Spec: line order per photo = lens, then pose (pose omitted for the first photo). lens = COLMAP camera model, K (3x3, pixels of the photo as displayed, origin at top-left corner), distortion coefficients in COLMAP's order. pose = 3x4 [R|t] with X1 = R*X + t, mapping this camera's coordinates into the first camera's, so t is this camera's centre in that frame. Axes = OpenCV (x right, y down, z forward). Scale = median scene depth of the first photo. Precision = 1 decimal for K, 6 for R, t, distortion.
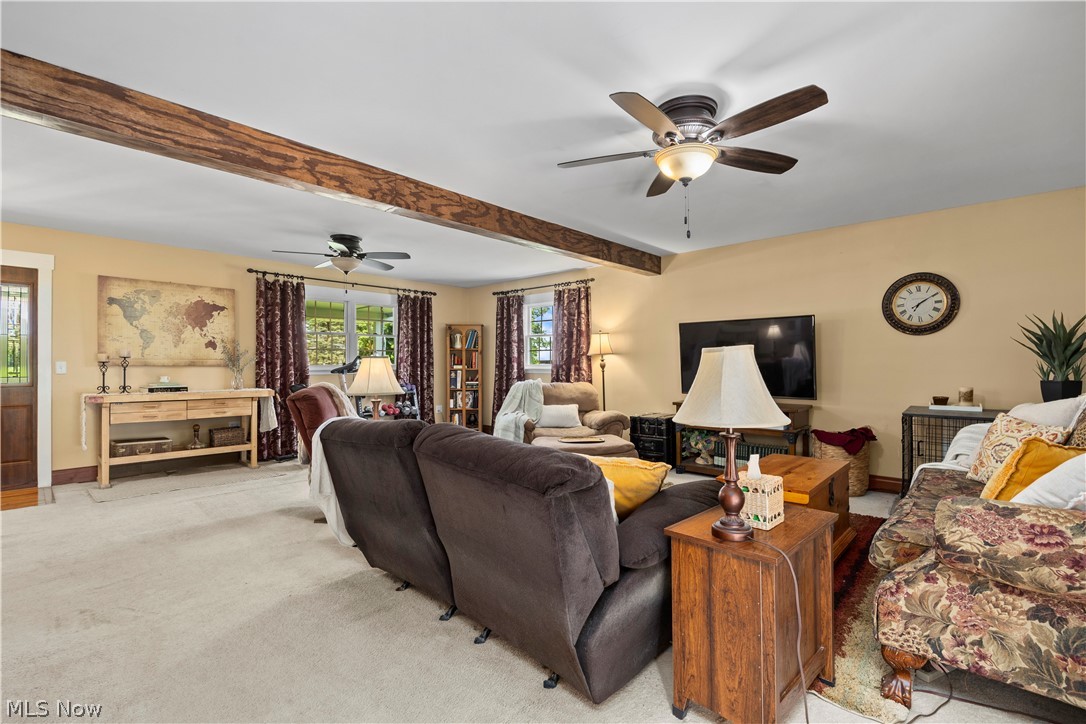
lens RADIAL K [[485.4, 0, 536.2], [0, 485.4, 362.2], [0, 0, 1]] dist [-0.015218, -0.000788]
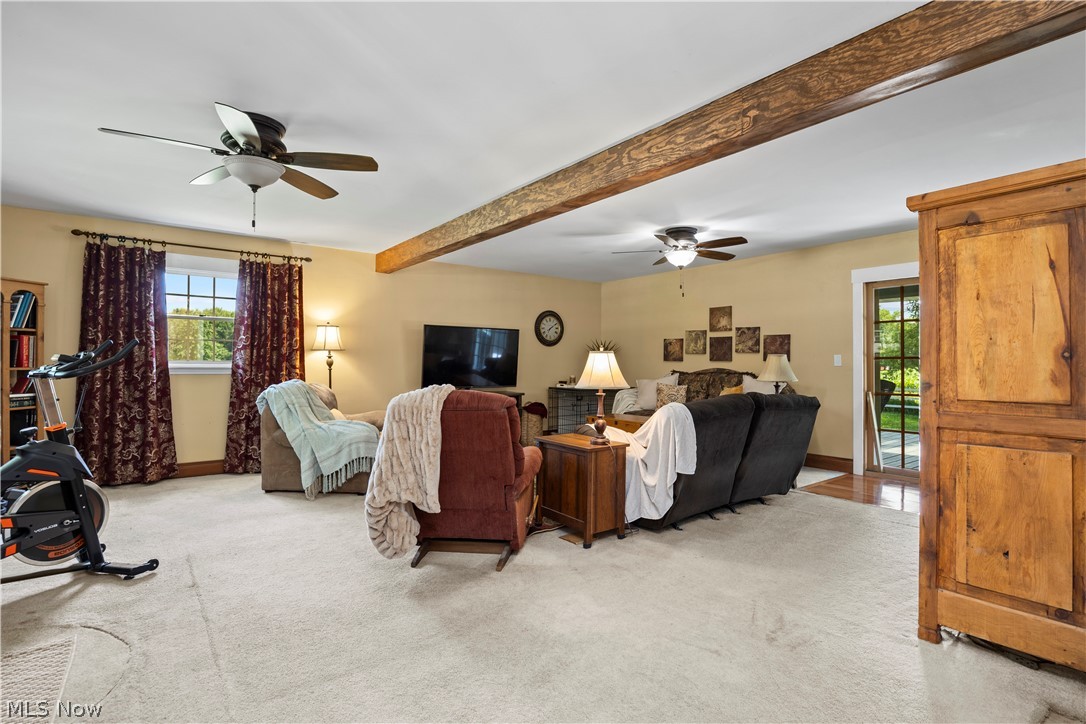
lens RADIAL K [[532.3, 0, 540.8], [0, 532.3, 362.1], [0, 0, 1]] dist [-0.005157, -0.000644]
pose [[0.155814, 0.003913, 0.987779, -1.116275], [-0.007620, 0.999967, -0.002759, 0.007558], [-0.987757, -0.007097, 0.155838, 0.712288]]
